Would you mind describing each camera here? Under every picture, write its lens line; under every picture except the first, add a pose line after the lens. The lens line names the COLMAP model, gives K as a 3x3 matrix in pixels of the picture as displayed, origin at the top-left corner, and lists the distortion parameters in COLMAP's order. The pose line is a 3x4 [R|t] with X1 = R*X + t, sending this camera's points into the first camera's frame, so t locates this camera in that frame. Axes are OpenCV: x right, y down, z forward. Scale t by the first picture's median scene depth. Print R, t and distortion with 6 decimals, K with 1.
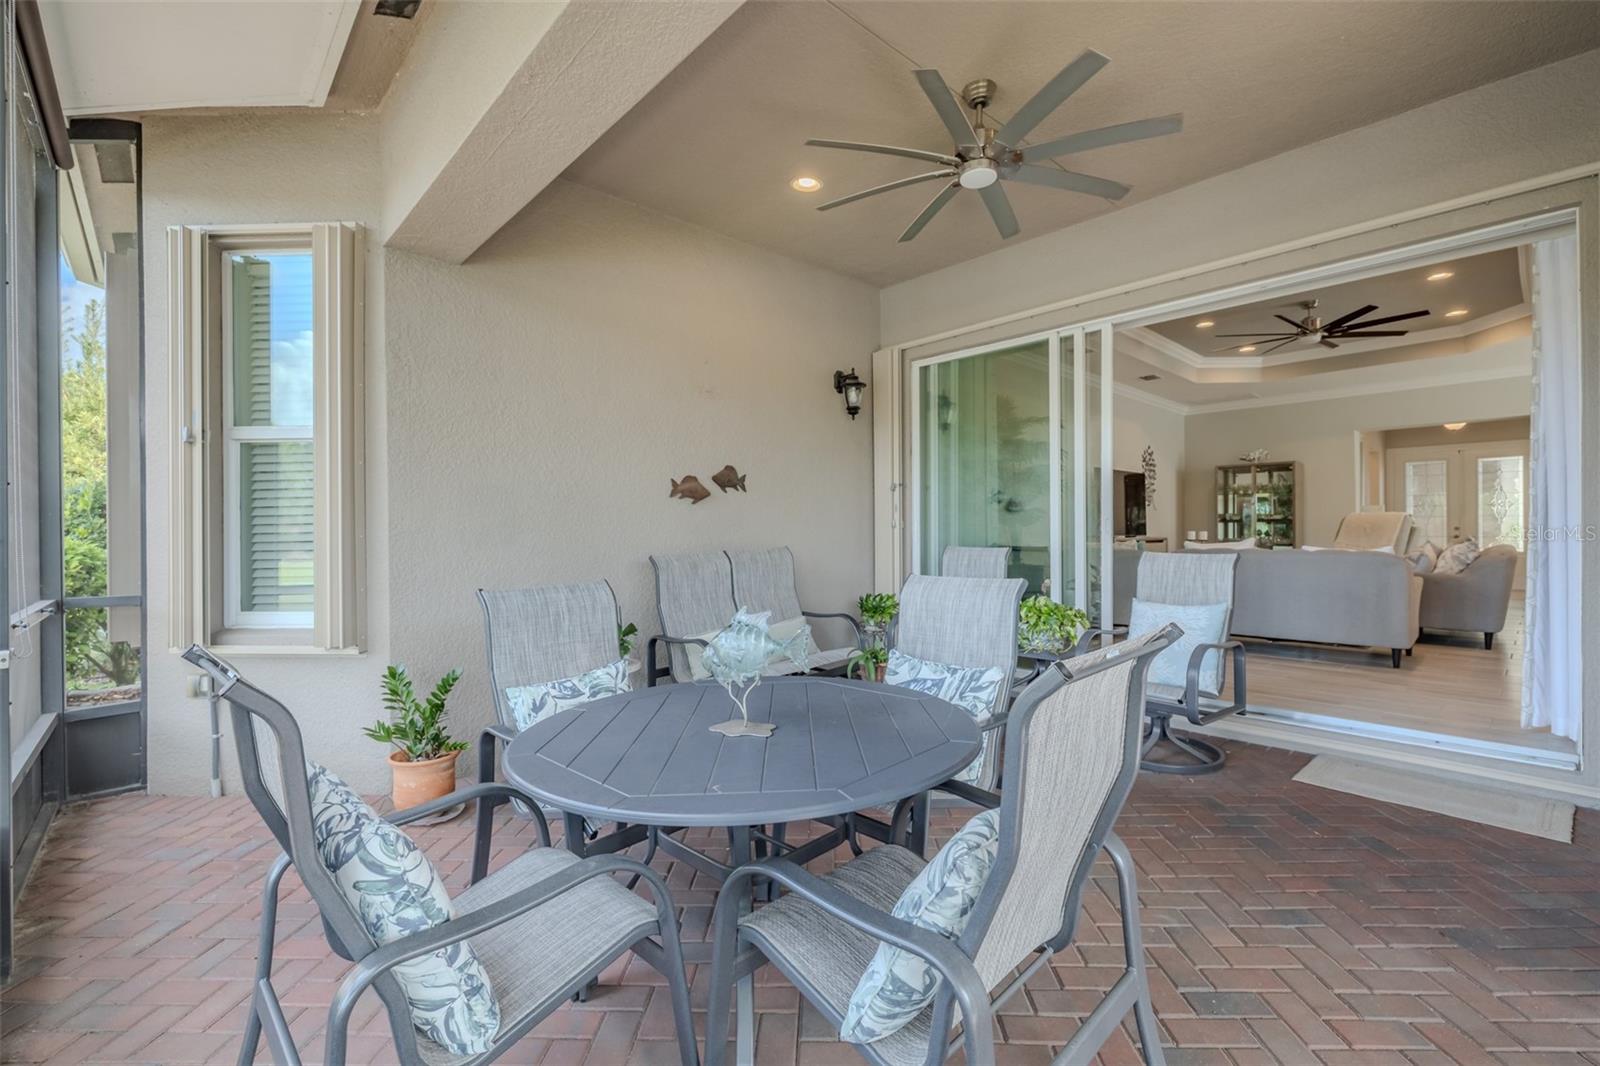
lens RADIAL K [[680.4, 0, 809.1], [0, 680.4, 535.2], [0, 0, 1]] dist [-0.000780, 0.000961]
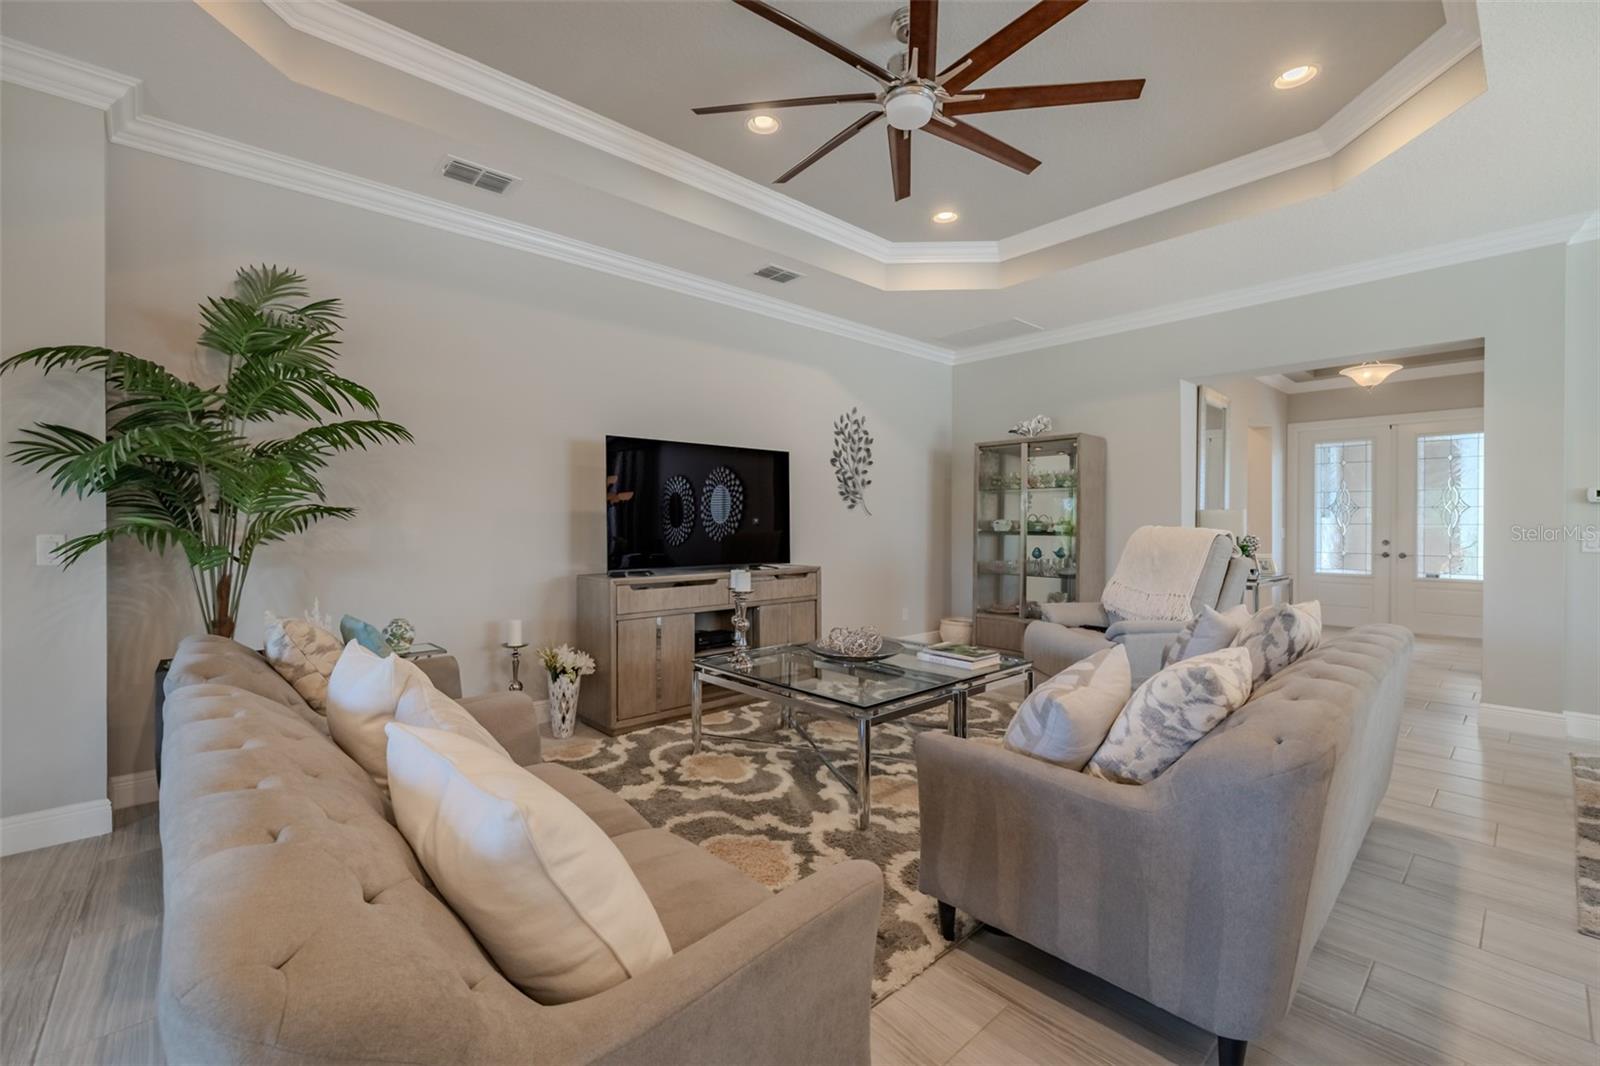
lens RADIAL K [[680.4, 0, 795.9], [0, 680.4, 529.5], [0, 0, 1]] dist [-0.000780, 0.000961]
pose [[0.999990, 0.004402, -0.000912, 0.425757], [-0.004400, 0.999986, 0.003064, -0.024884], [0.000926, -0.003060, 0.999995, 0.379527]]
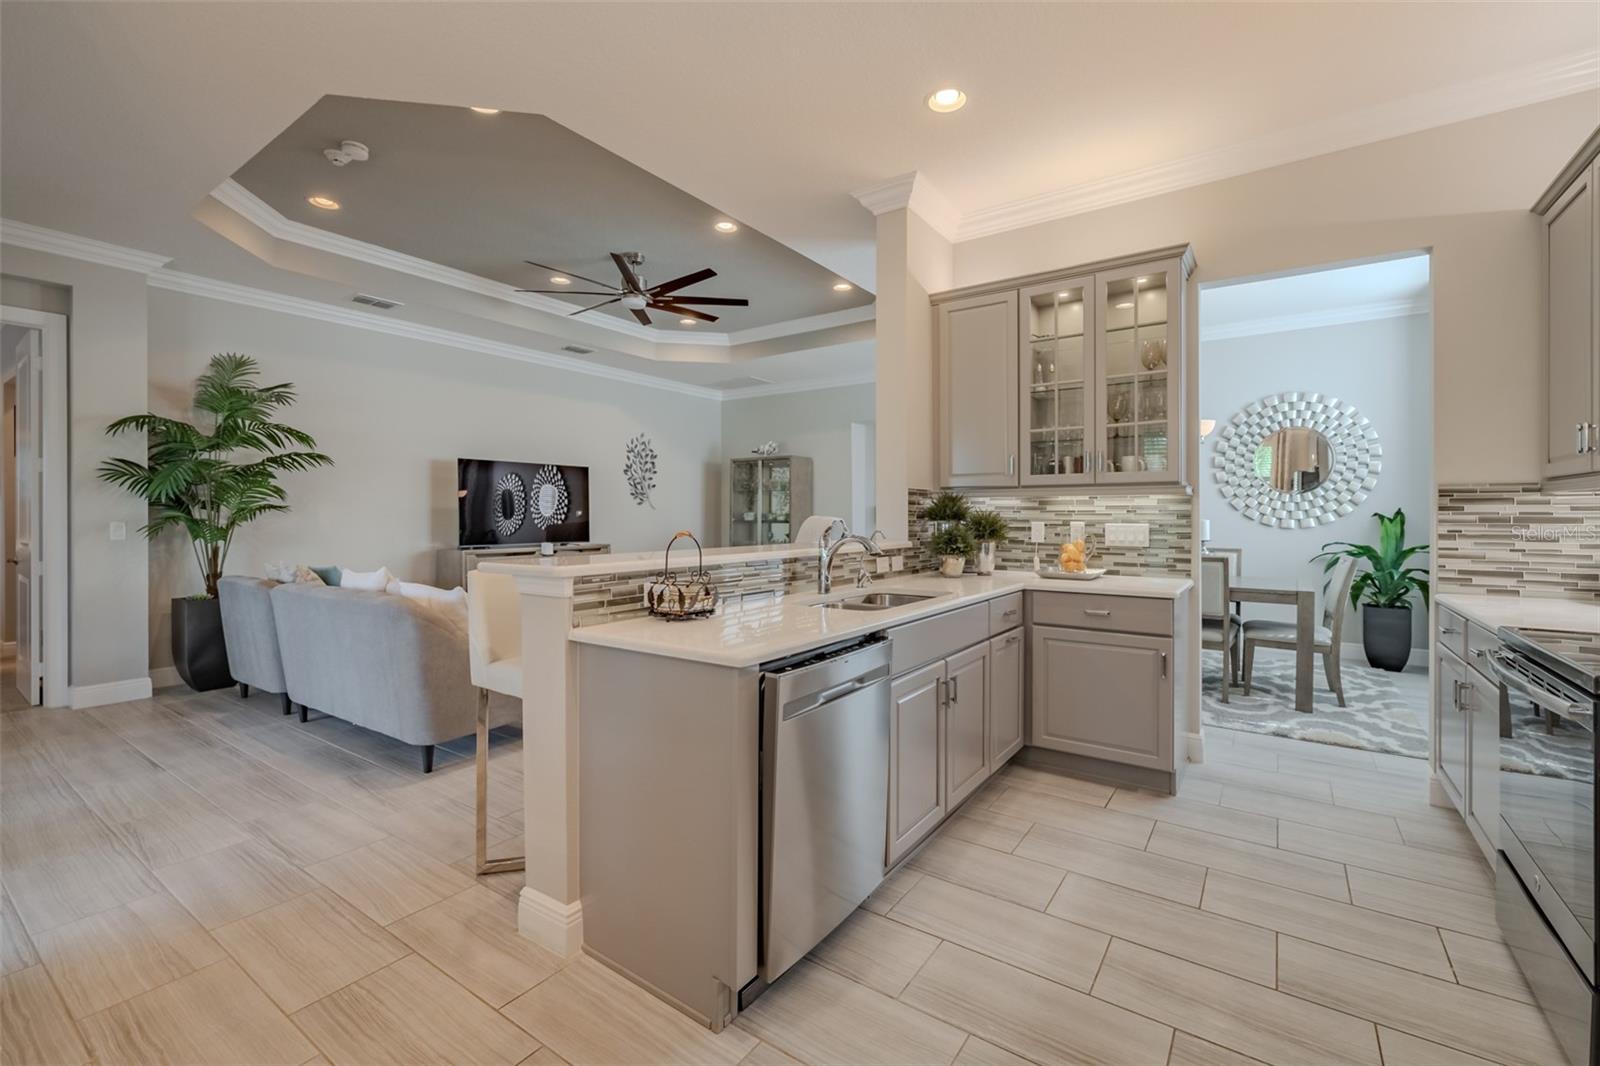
lens RADIAL K [[680.4, 0, 799.0], [0, 680.4, 521.9], [0, 0, 1]] dist [-0.000780, 0.000961]
pose [[0.974245, 0.000037, 0.225491, 0.472796], [-0.000644, 0.999996, 0.002617, -0.022743], [-0.225490, -0.002695, 0.974242, 0.125198]]
